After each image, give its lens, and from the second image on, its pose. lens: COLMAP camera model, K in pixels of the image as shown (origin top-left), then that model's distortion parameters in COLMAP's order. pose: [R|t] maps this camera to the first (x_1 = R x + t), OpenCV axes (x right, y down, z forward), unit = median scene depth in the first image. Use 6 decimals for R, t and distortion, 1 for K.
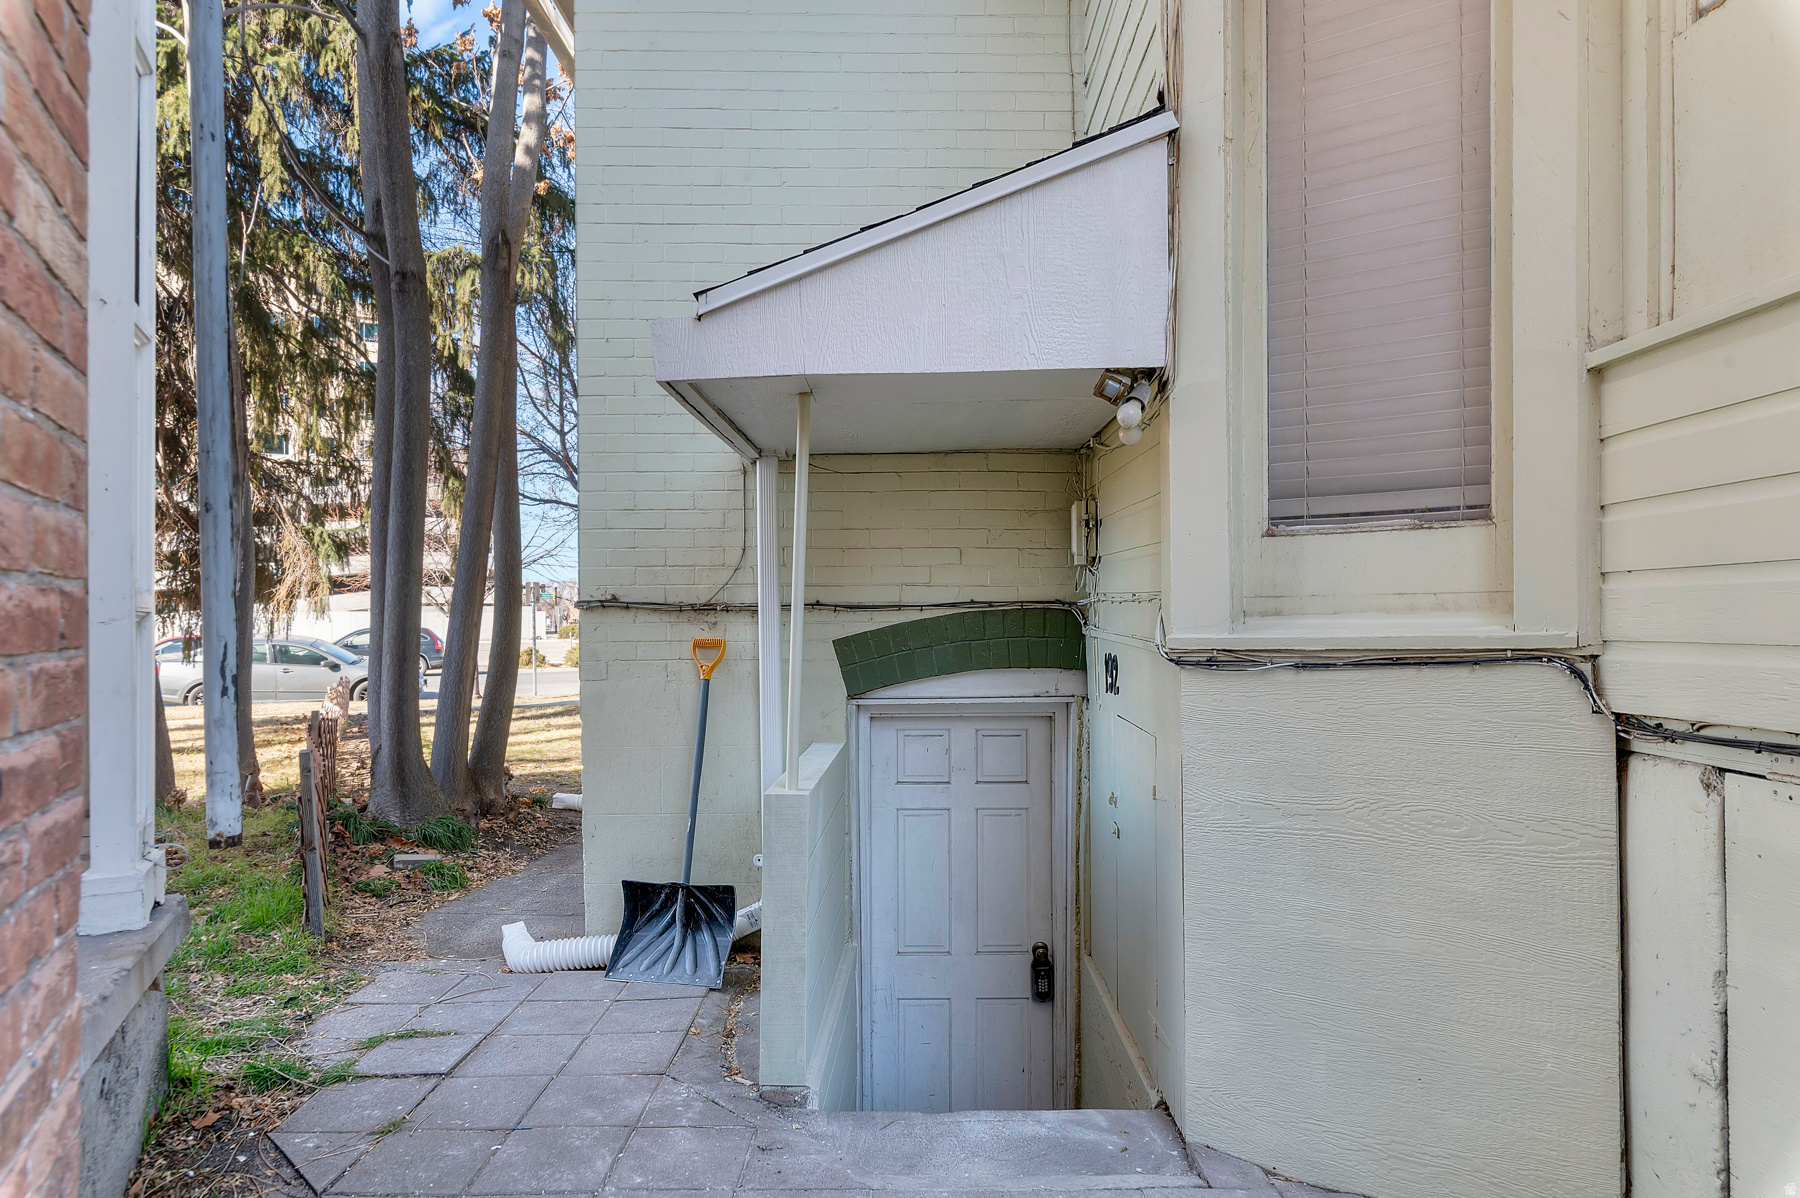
lens RADIAL K [[1067.6, 0, 900.0], [0, 1067.6, 599.0], [0, 0, 1]] dist [0.004767, 0.001070]
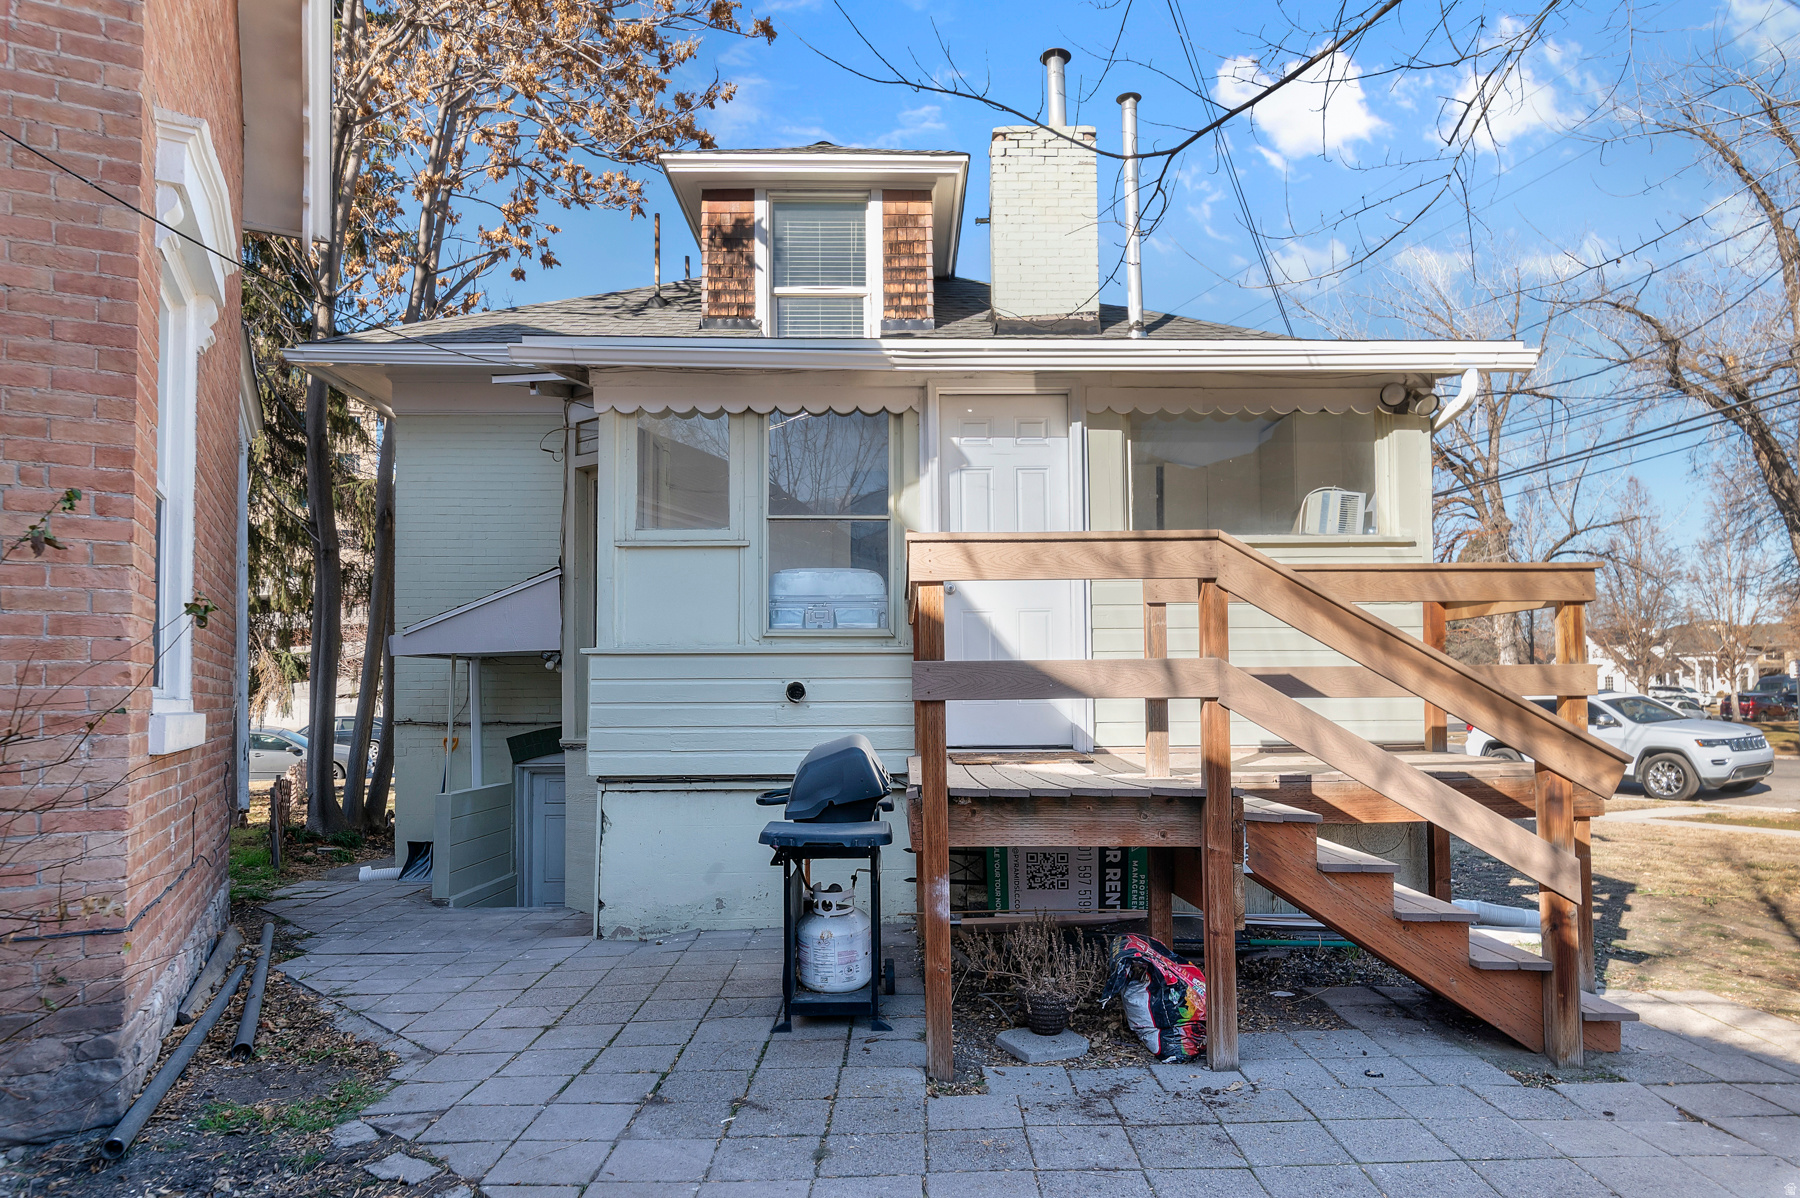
lens RADIAL K [[1106.9, 0, 903.1], [0, 1106.9, 644.0], [0, 0, 1]] dist [0.004198, 0.001029]
pose [[0.999971, -0.000997, 0.007598, 0.551665], [0.001249, 0.999443, -0.033351, -0.059316], [-0.007560, 0.033360, 0.999415, -0.989604]]
